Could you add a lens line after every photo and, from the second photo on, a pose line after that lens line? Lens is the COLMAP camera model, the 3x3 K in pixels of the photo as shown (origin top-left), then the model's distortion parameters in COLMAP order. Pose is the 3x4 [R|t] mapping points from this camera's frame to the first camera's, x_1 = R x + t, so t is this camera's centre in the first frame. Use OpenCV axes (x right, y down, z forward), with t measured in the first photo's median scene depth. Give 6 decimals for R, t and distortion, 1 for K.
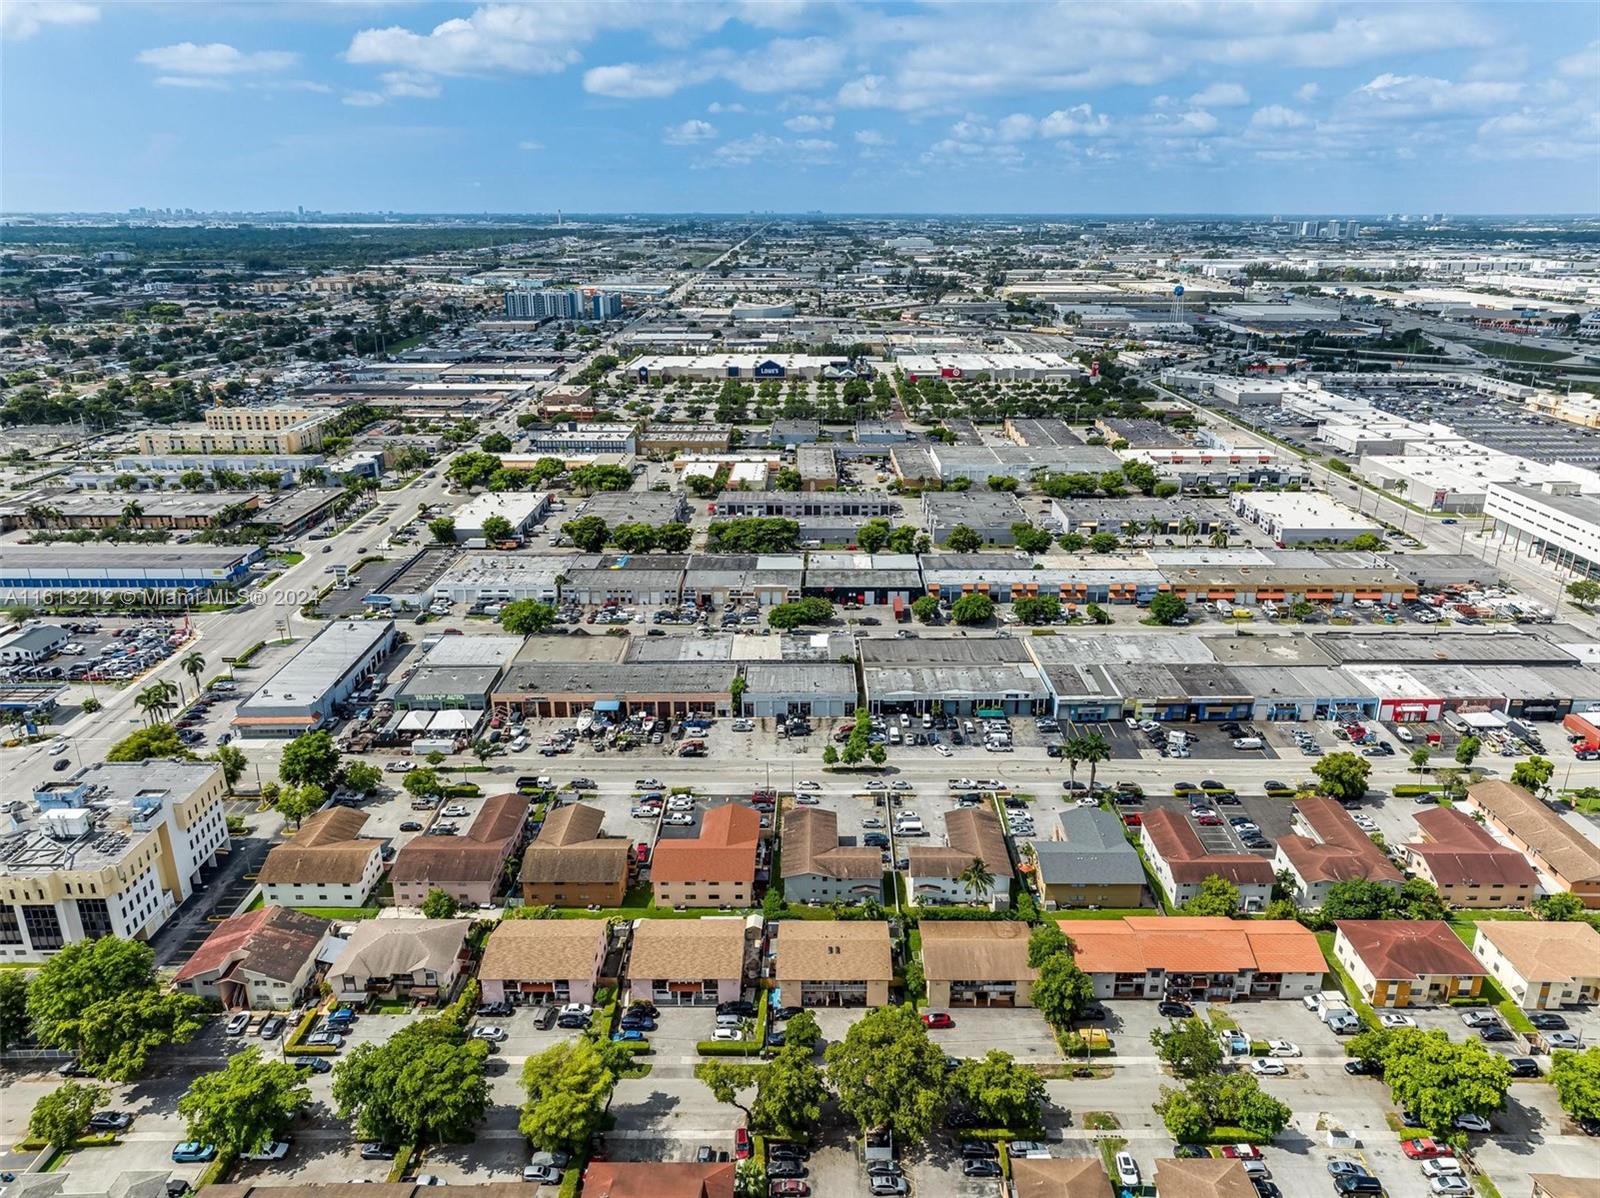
lens RADIAL K [[1119.1, 0, 825.2], [0, 1119.1, 593.2], [0, 0, 1]] dist [0.011313, 0.004657]
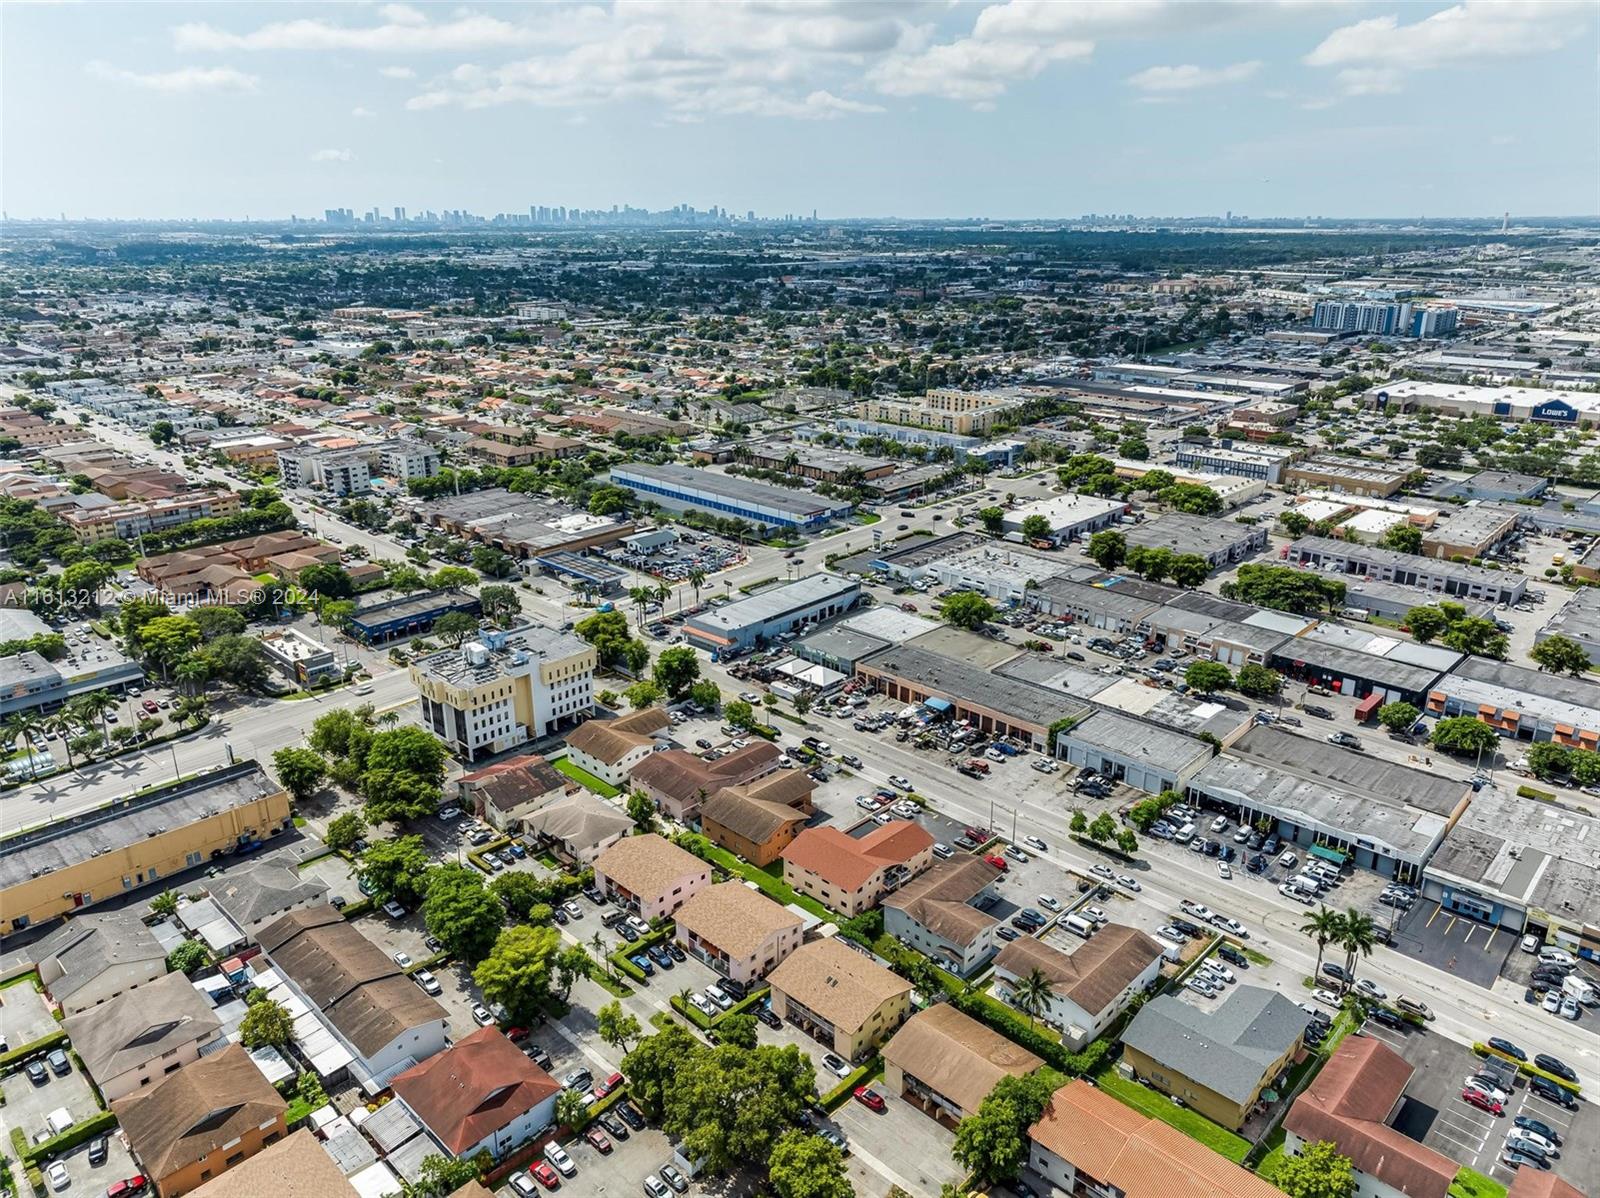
lens RADIAL K [[1114.4, 0, 799.1], [0, 1114.4, 599.9], [0, 0, 1]] dist [0.017128, -0.002354]
pose [[0.715811, 0.225700, -0.660814, 0.361234], [-0.224322, 0.970490, 0.088479, -0.052007], [0.661283, 0.084901, 0.745317, 0.156549]]
